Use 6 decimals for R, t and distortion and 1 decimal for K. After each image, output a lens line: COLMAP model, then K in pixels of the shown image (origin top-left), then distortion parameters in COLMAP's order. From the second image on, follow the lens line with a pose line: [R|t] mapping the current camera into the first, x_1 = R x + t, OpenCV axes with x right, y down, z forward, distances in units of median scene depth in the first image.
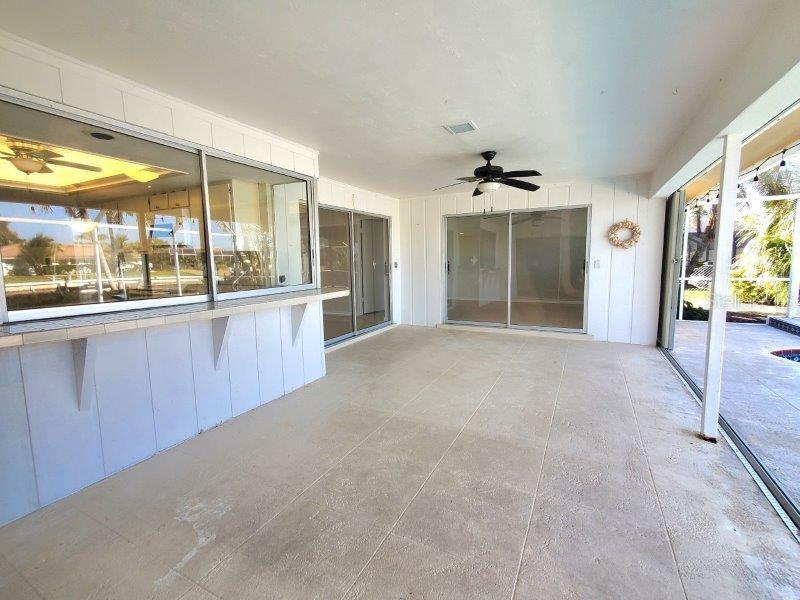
lens RADIAL K [[362.2, 0, 403.8], [0, 362.2, 299.5], [0, 0, 1]] dist [-0.002237, 0.006451]
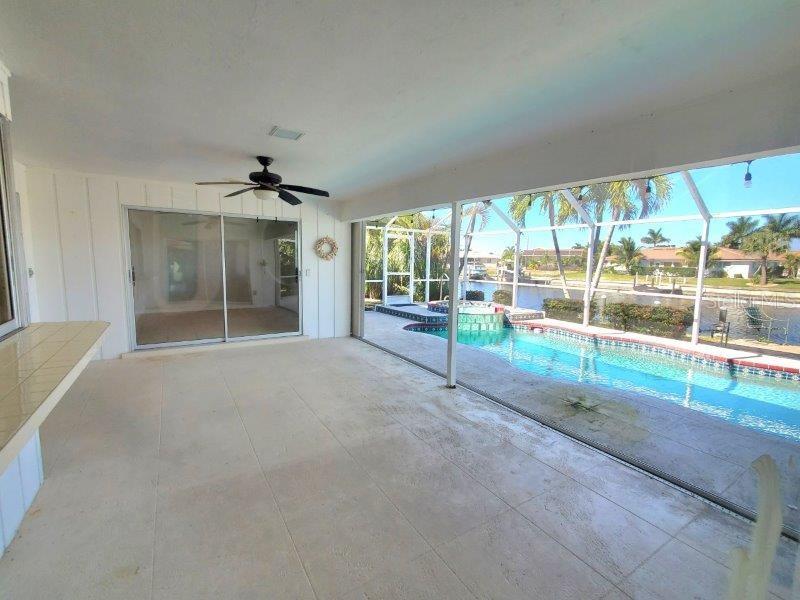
lens RADIAL K [[362.2, 0, 403.8], [0, 362.2, 299.5], [0, 0, 1]] dist [-0.002237, 0.006451]
pose [[0.502726, -0.069023, 0.861686, -0.376385], [0.066829, 0.996927, 0.040866, -0.050650], [-0.861859, 0.037041, 0.505793, 0.210029]]
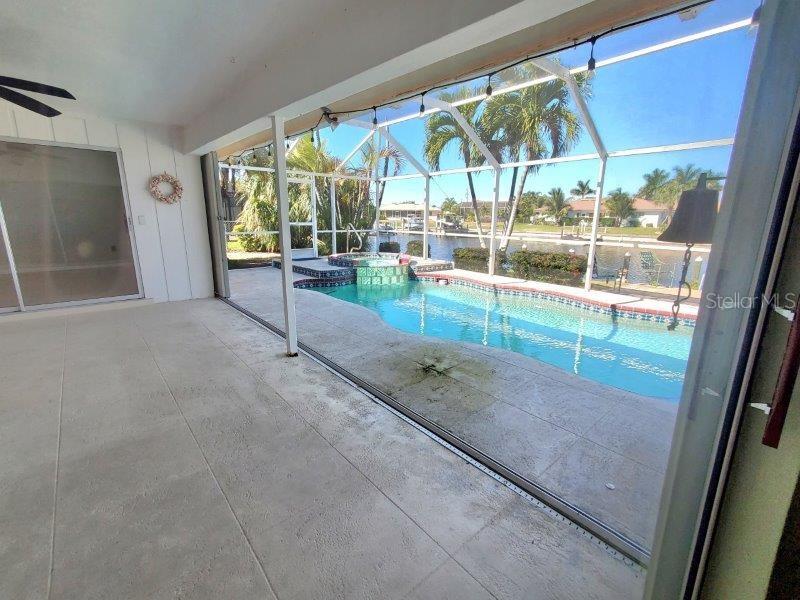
lens RADIAL K [[362.2, 0, 403.8], [0, 362.2, 299.5], [0, 0, 1]] dist [-0.002237, 0.006451]
pose [[0.367304, -0.193873, 0.909671, -0.108266], [0.083437, 0.980959, 0.175376, -0.009052], [-0.926351, 0.011484, 0.376486, 0.071326]]
